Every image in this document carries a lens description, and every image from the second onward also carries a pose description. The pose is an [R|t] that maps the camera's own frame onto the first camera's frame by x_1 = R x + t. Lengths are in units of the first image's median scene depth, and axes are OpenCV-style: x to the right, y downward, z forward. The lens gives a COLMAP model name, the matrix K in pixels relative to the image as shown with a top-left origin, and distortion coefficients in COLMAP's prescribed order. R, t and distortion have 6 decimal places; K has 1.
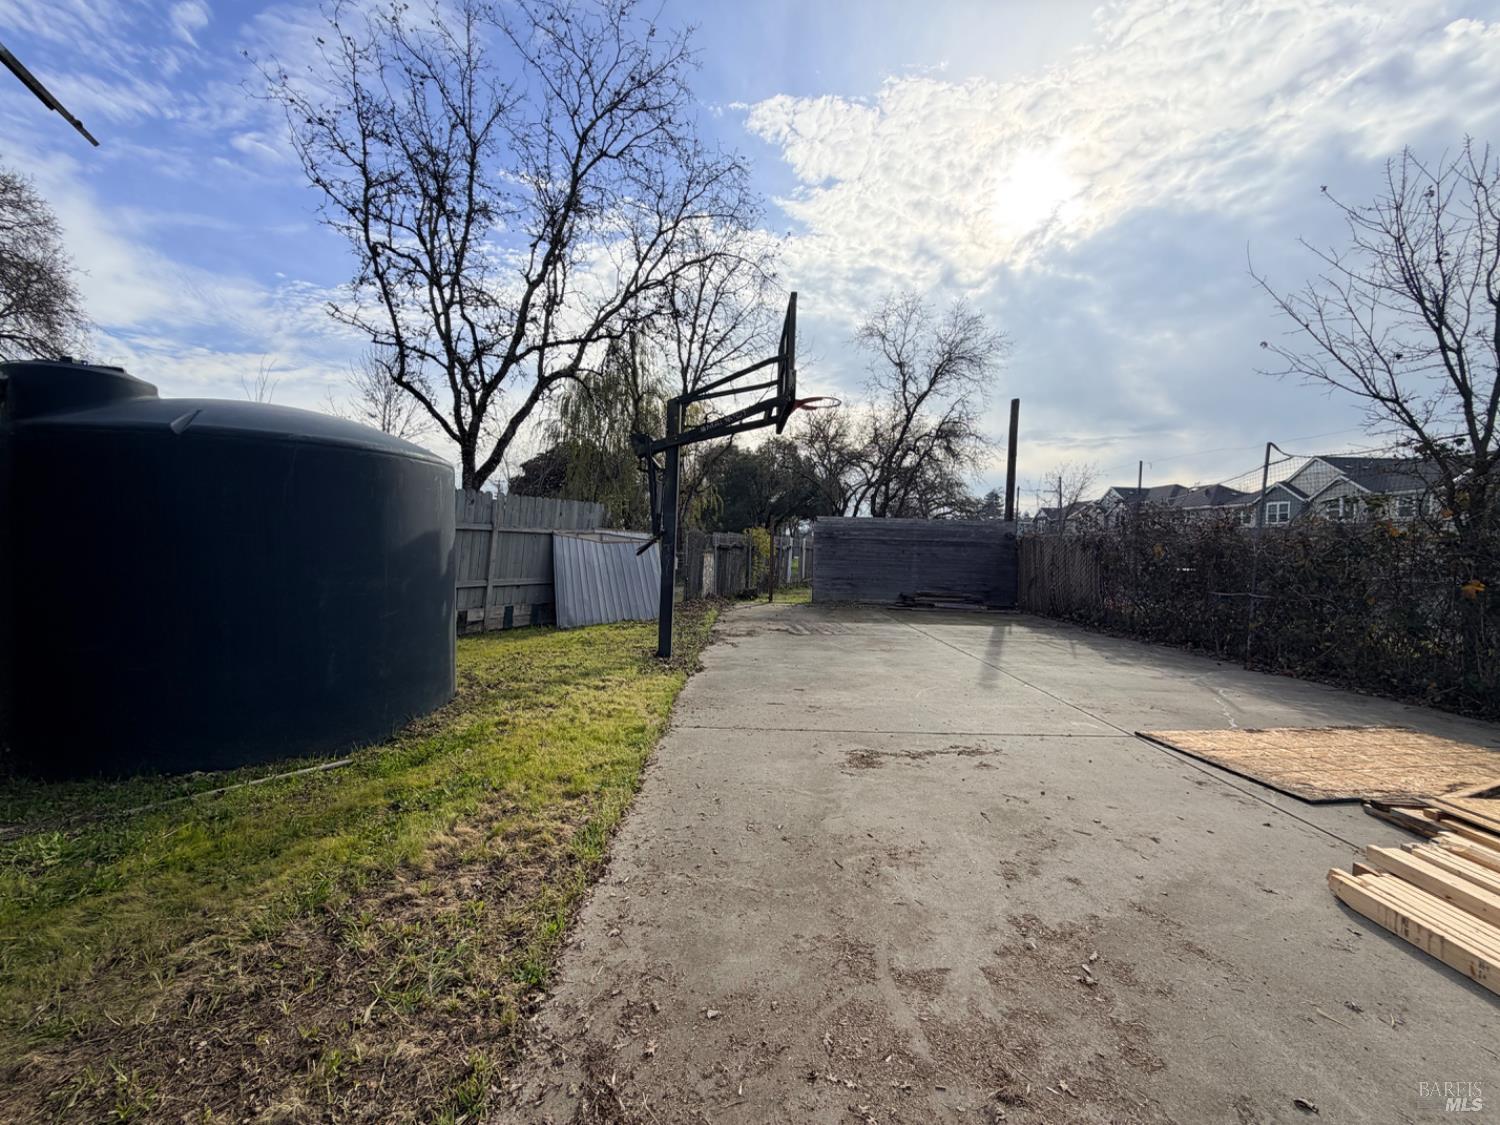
lens RADIAL K [[596.2, 0, 745.5], [0, 596.2, 561.5], [0, 0, 1]] dist [-0.000929, -0.000157]
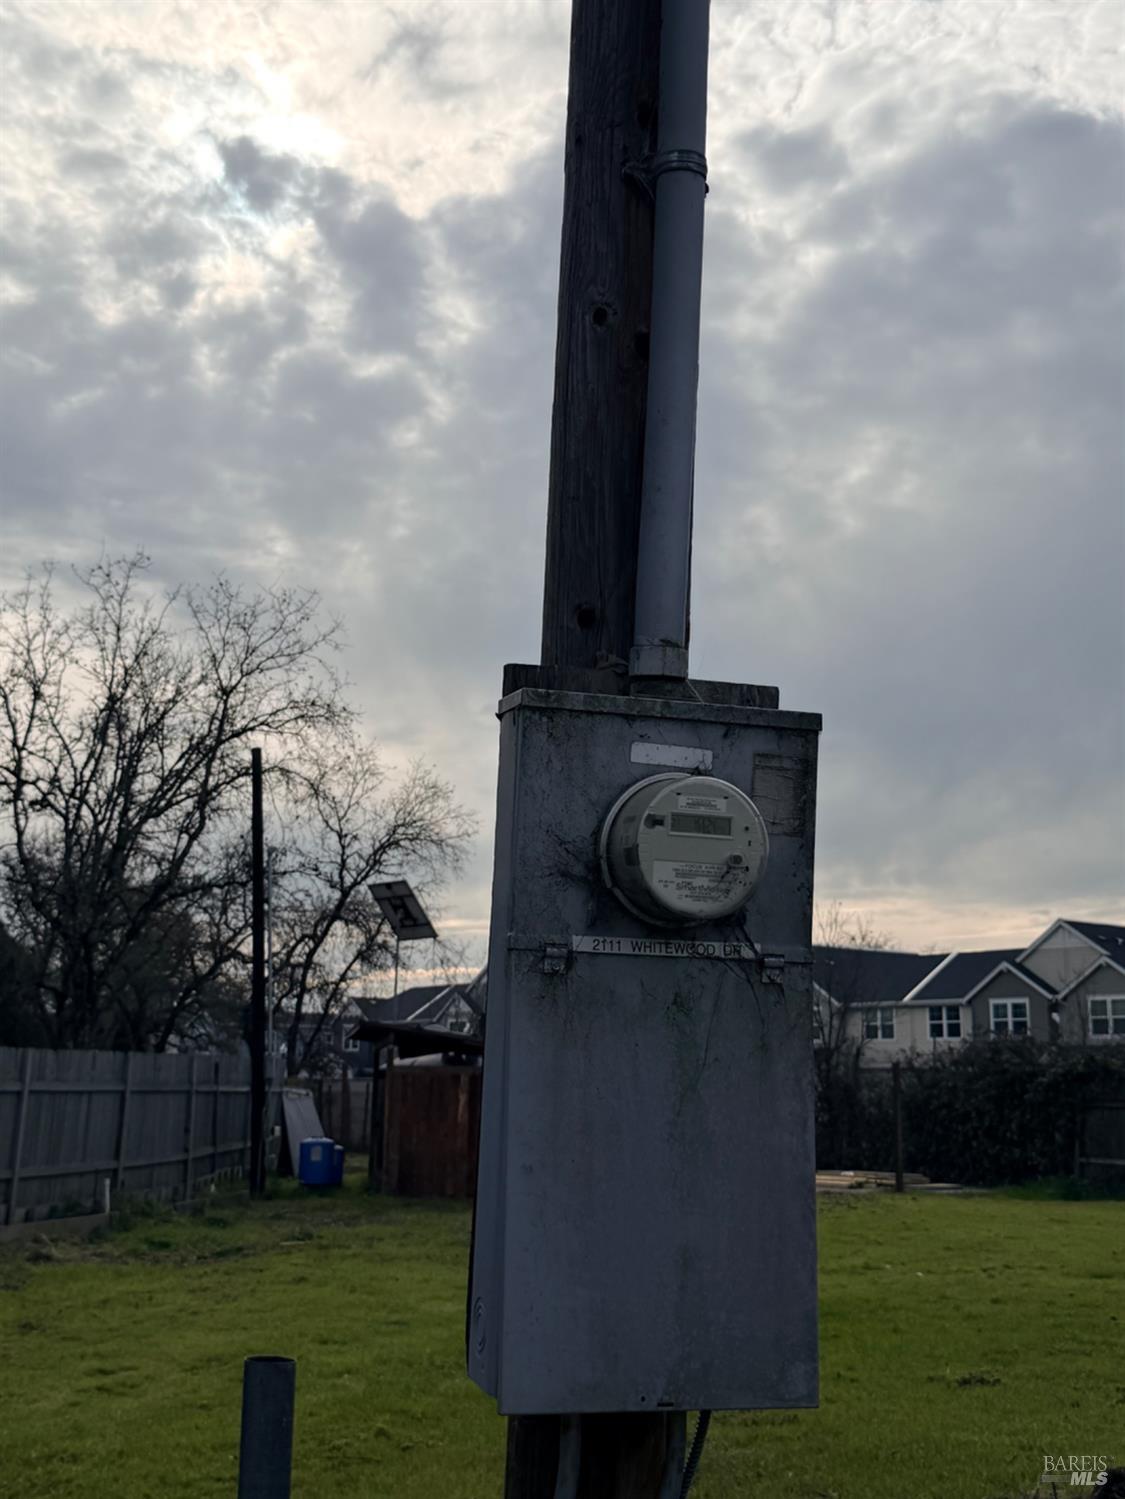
lens RADIAL K [[1818.8, 0, 562.5], [0, 1818.8, 749.5], [0, 0, 1]] dist [0.133295, -0.035930]
pose [[0.800681, 0.091991, 0.591986, -0.849959], [0.031193, 0.980399, -0.194538, 0.001513], [-0.598278, 0.174229, 0.782117, -0.898827]]
